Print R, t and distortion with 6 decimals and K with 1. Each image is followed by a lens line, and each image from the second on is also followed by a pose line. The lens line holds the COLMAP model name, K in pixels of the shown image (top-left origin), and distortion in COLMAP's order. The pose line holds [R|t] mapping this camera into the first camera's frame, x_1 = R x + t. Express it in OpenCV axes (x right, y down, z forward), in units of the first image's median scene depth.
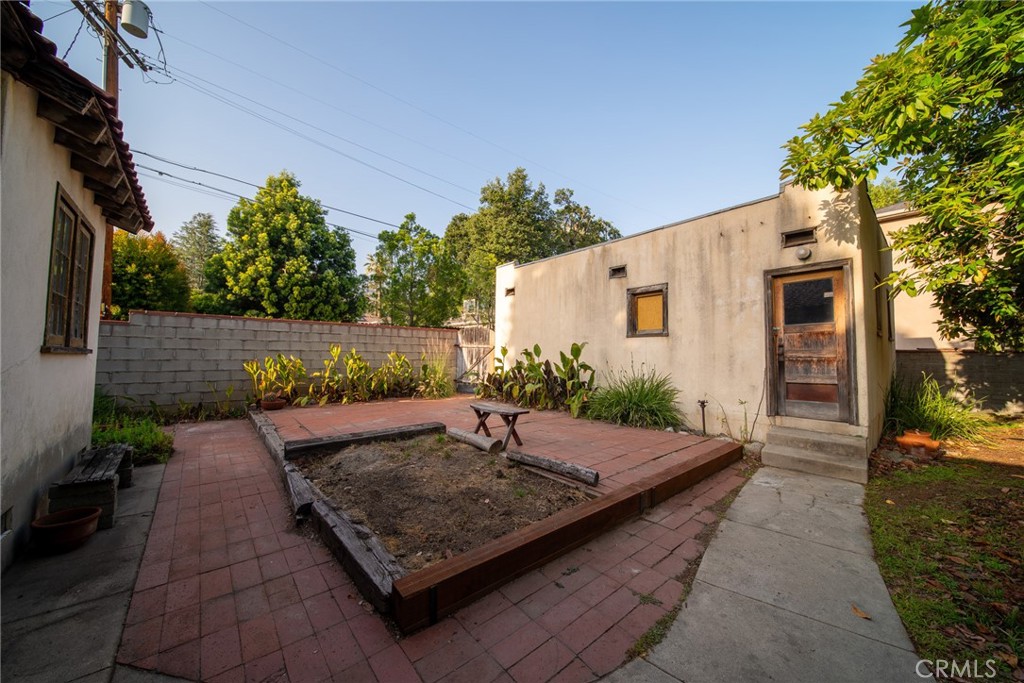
lens RADIAL K [[358.5, 0, 513.1], [0, 358.5, 340.3], [0, 0, 1]] dist [-0.001167, -0.000129]
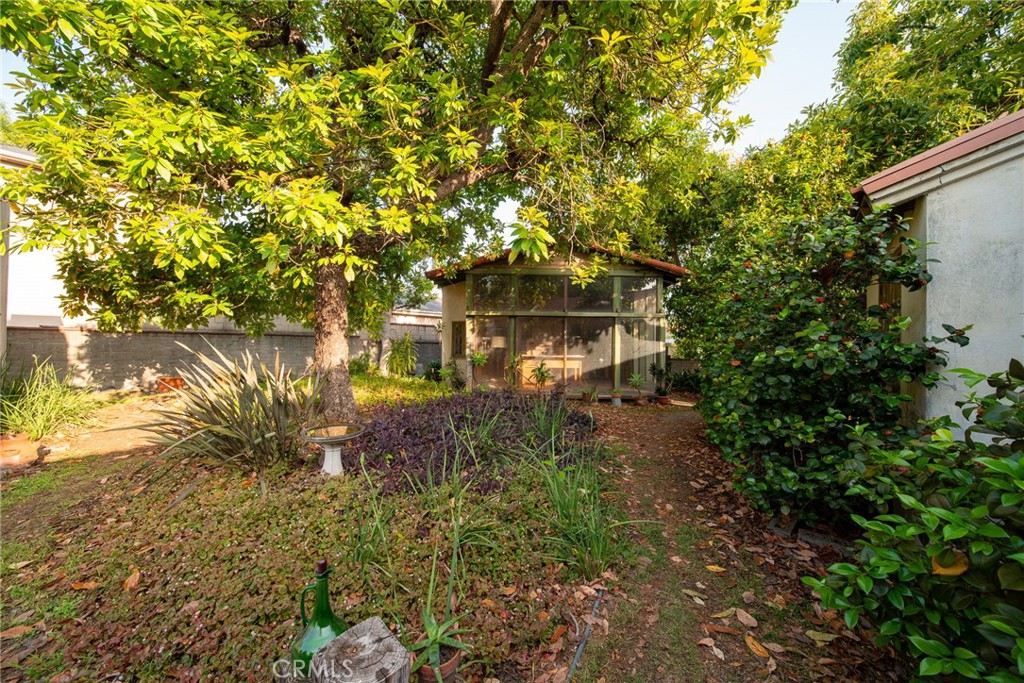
lens RADIAL K [[358.5, 0, 507.2], [0, 358.5, 340.3], [0, 0, 1]] dist [-0.001167, -0.000129]
pose [[-0.170986, -0.003593, 0.985267, 0.171071], [-0.055880, 0.998419, -0.006057, -0.001101], [-0.983688, -0.056092, -0.170917, 0.088844]]
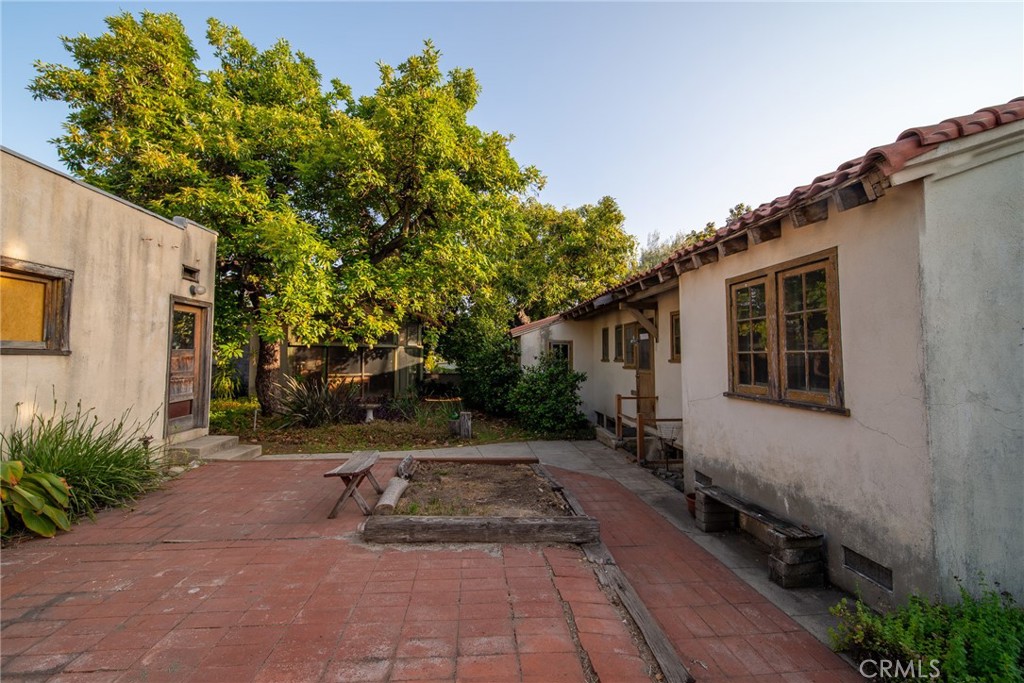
lens RADIAL K [[358.5, 0, 512.1], [0, 358.5, 341.6], [0, 0, 1]] dist [-0.001167, -0.000129]
pose [[-0.801455, 0.021051, 0.597684, -0.595785], [-0.034518, 0.996086, -0.081370, -0.011939], [-0.597058, -0.085845, -0.797592, 1.085446]]
